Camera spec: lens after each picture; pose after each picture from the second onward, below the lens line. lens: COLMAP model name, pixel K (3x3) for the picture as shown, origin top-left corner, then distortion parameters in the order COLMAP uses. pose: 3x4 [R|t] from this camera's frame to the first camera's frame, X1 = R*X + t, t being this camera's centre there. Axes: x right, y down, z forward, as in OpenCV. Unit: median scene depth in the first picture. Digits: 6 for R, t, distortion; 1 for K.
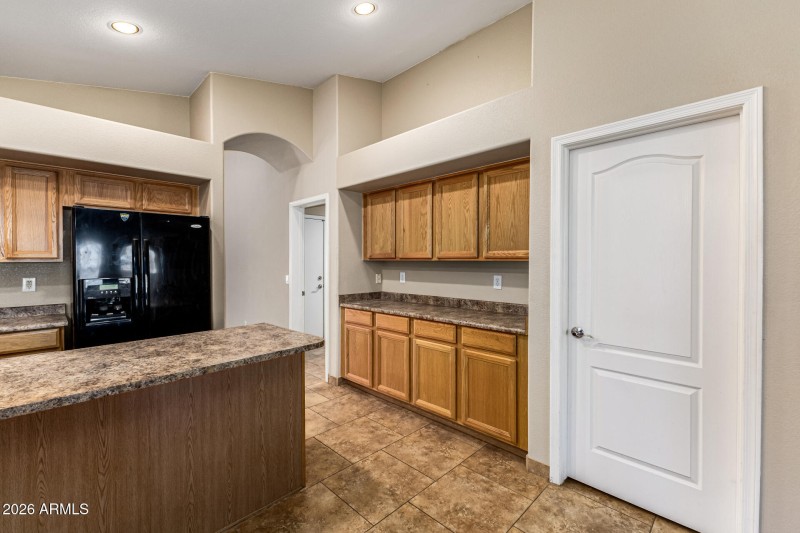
lens RADIAL K [[344.1, 0, 395.5], [0, 344.1, 261.0], [0, 0, 1]] dist [-0.001044, -0.000120]
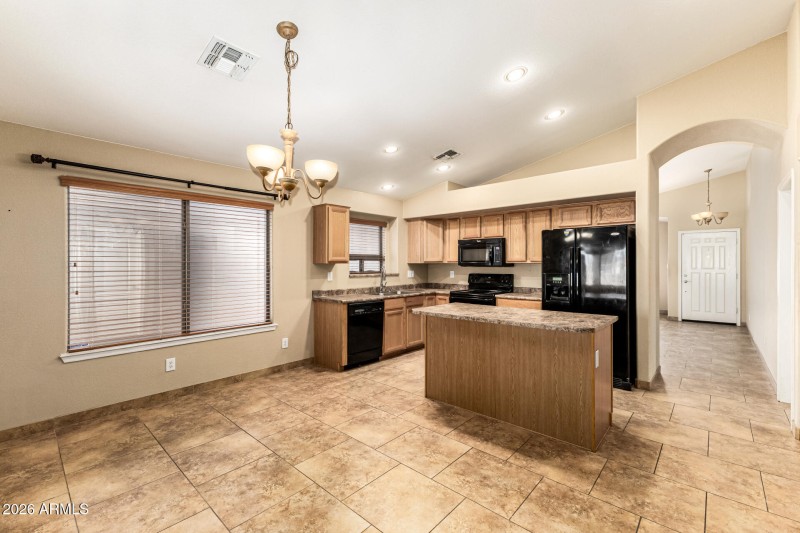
lens RADIAL K [[347.2, 0, 409.2], [0, 347.2, 262.7], [0, 0, 1]] dist [0.016993, -0.007045]
pose [[0.061924, 0.000543, -0.998081, 0.677241], [-0.002296, 0.999997, 0.000401, 0.001877], [0.998078, 0.002267, 0.061926, 0.214579]]
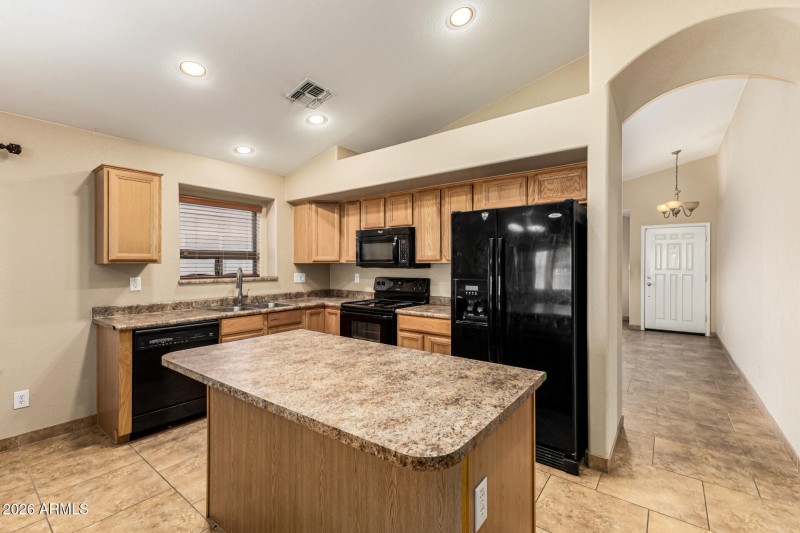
lens RADIAL K [[347.2, 0, 409.2], [0, 347.2, 262.7], [0, 0, 1]] dist [0.016993, -0.007045]
pose [[0.142176, 0.002494, -0.989838, 0.137366], [-0.003356, 0.999992, 0.002038, -0.000068], [0.989836, 0.003032, 0.142184, 0.641967]]
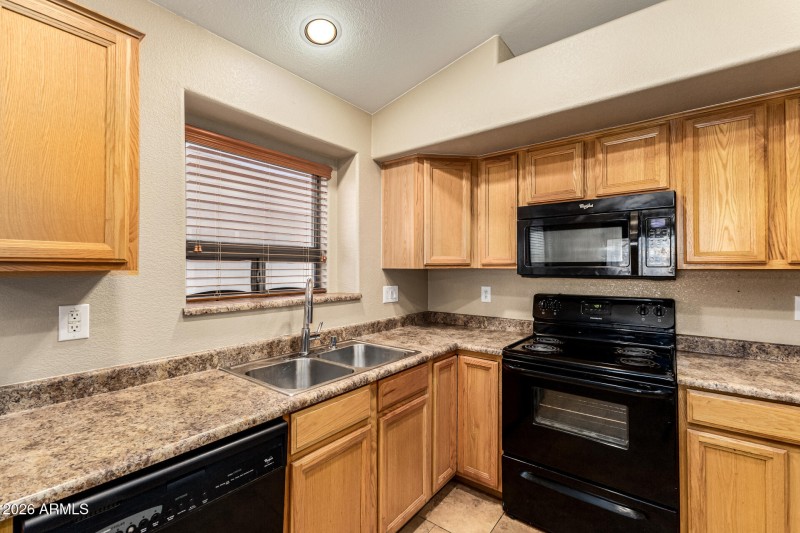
lens RADIAL K [[347.2, 0, 409.2], [0, 347.2, 262.7], [0, 0, 1]] dist [0.016993, -0.007045]
pose [[0.135076, -0.011796, -0.990765, -0.613831], [-0.003256, 0.999918, -0.012349, 0.002336], [0.990830, 0.004894, 0.135027, 0.286363]]
